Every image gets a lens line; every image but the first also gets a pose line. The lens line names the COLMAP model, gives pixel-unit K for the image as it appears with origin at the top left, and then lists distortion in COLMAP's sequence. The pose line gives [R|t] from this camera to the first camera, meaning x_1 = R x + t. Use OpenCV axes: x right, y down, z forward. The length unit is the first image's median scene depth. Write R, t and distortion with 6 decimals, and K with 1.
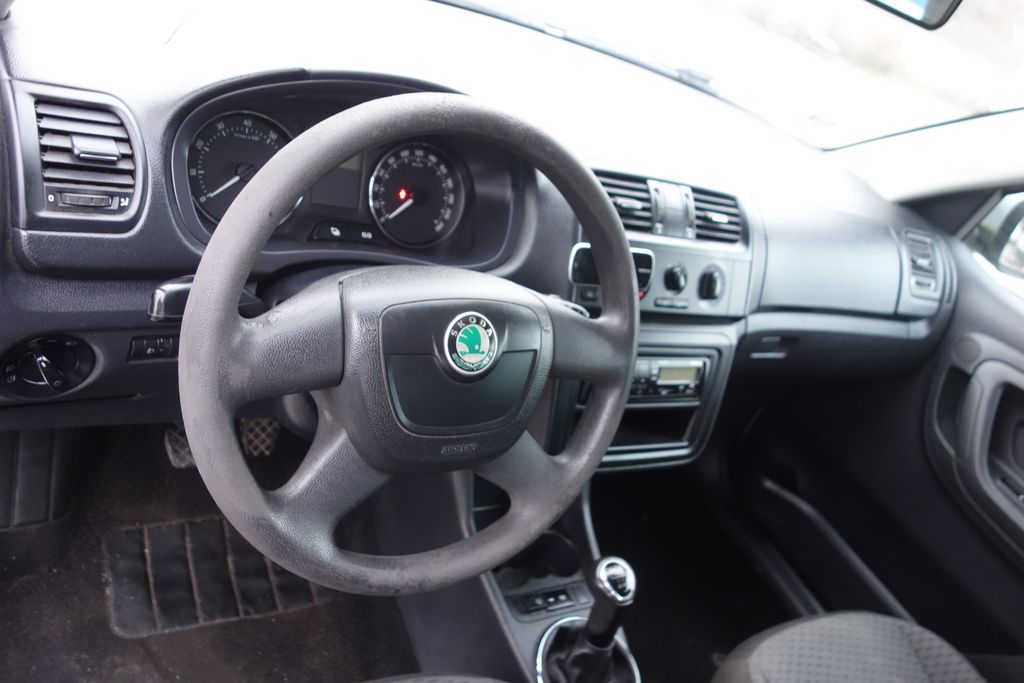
lens RADIAL K [[813.8, 0, 513.6], [0, 813.8, 343.7], [0, 0, 1]] dist [0.006960, -0.005402]
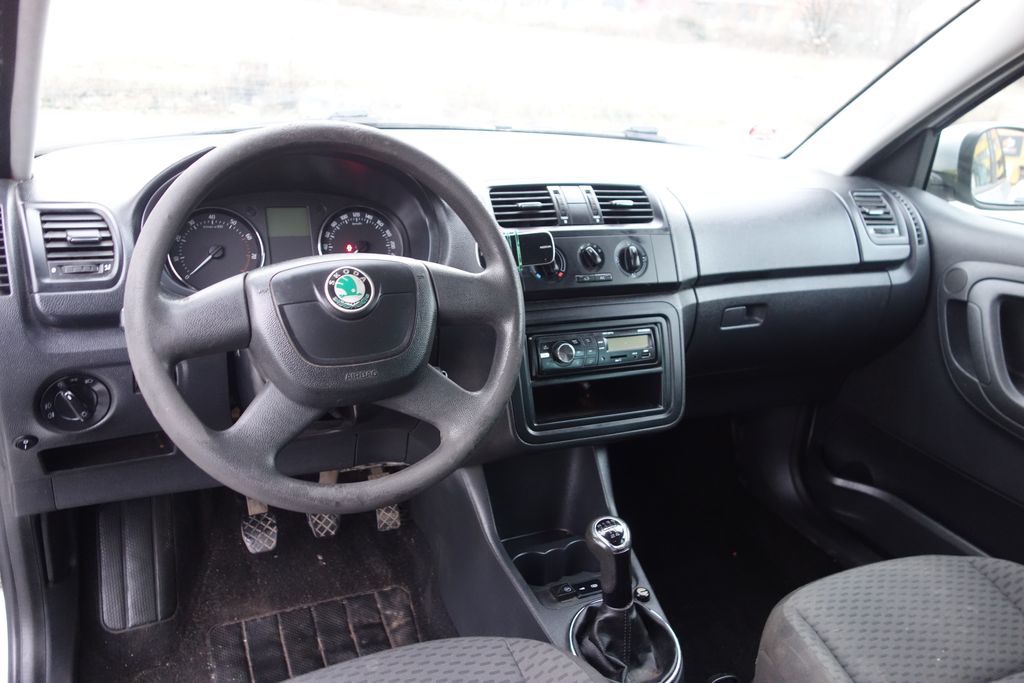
lens RADIAL K [[813.8, 0, 508.5], [0, 813.8, 336.0], [0, 0, 1]] dist [0.006960, -0.005402]
pose [[0.951166, -0.264726, -0.158758, 0.238731], [0.220218, 0.942349, -0.251957, 0.287952], [0.216305, 0.204692, 0.954628, -0.101891]]
